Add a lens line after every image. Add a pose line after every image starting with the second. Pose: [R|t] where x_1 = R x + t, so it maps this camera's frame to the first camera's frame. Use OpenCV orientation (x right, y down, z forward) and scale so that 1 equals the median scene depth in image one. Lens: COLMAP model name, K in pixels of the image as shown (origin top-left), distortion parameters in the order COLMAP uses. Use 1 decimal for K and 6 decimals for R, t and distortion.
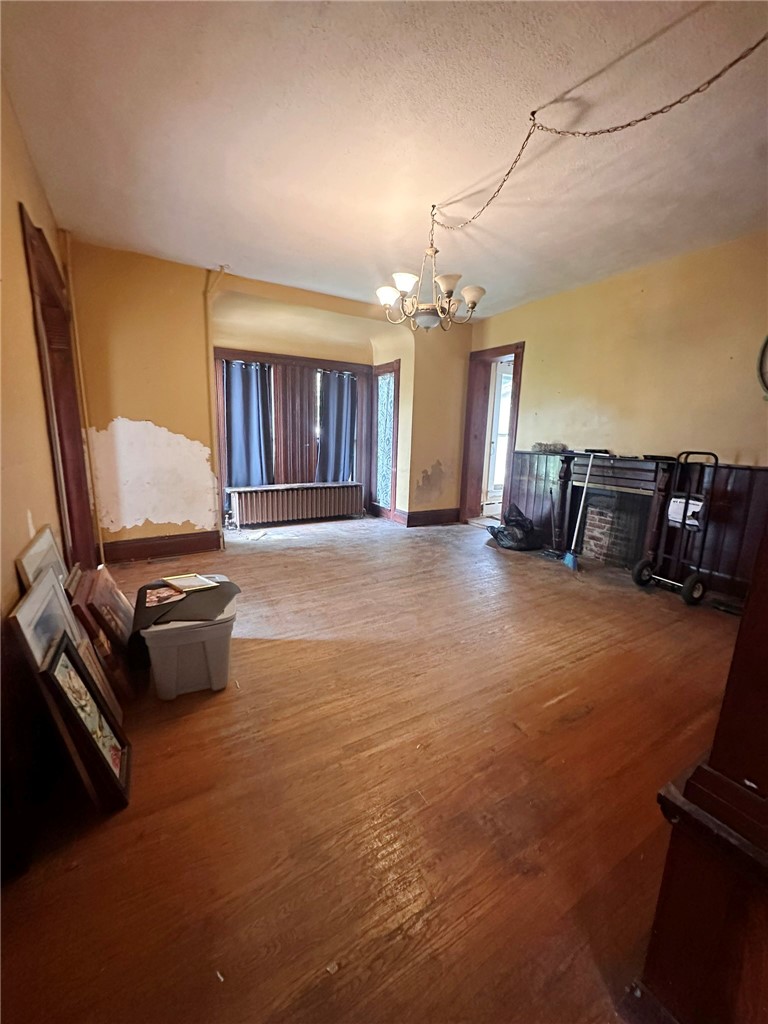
lens RADIAL K [[408.4, 0, 383.7], [0, 408.4, 510.3], [0, 0, 1]] dist [-0.000880, -0.000021]
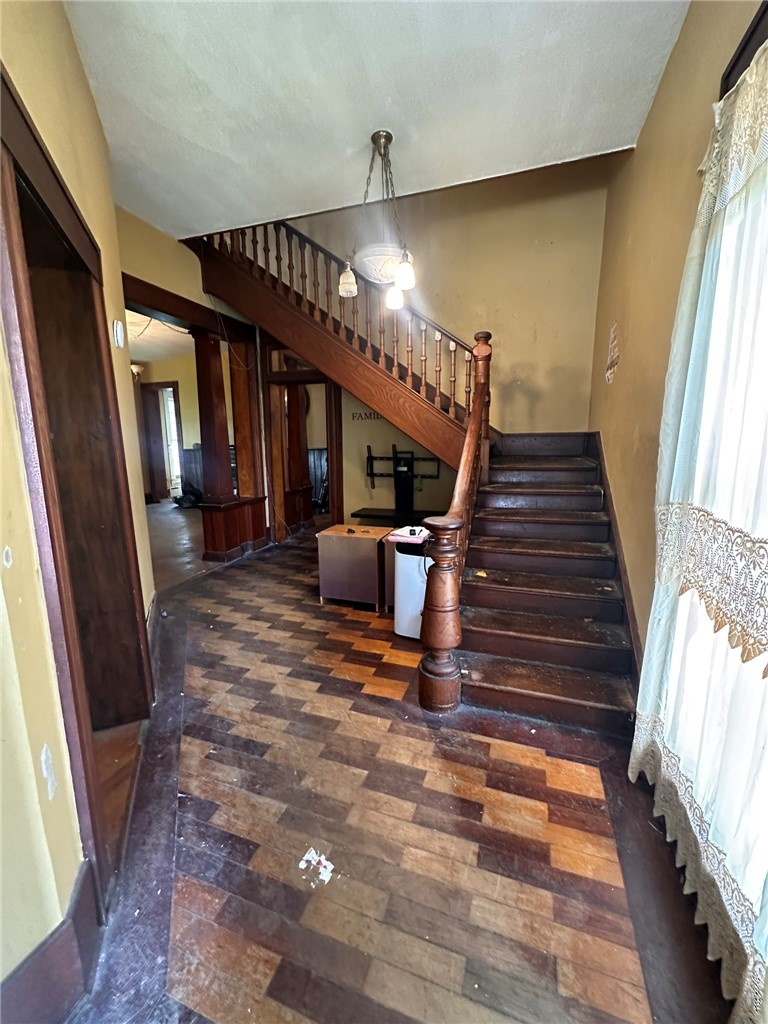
lens RADIAL K [[408.4, 0, 378.6], [0, 408.4, 513.1], [0, 0, 1]] dist [-0.000880, -0.000021]
pose [[0.761293, -0.141808, 0.632711, -0.129932], [0.146960, 0.988134, 0.044643, 0.130607], [-0.631534, 0.058997, 0.773100, -0.641488]]
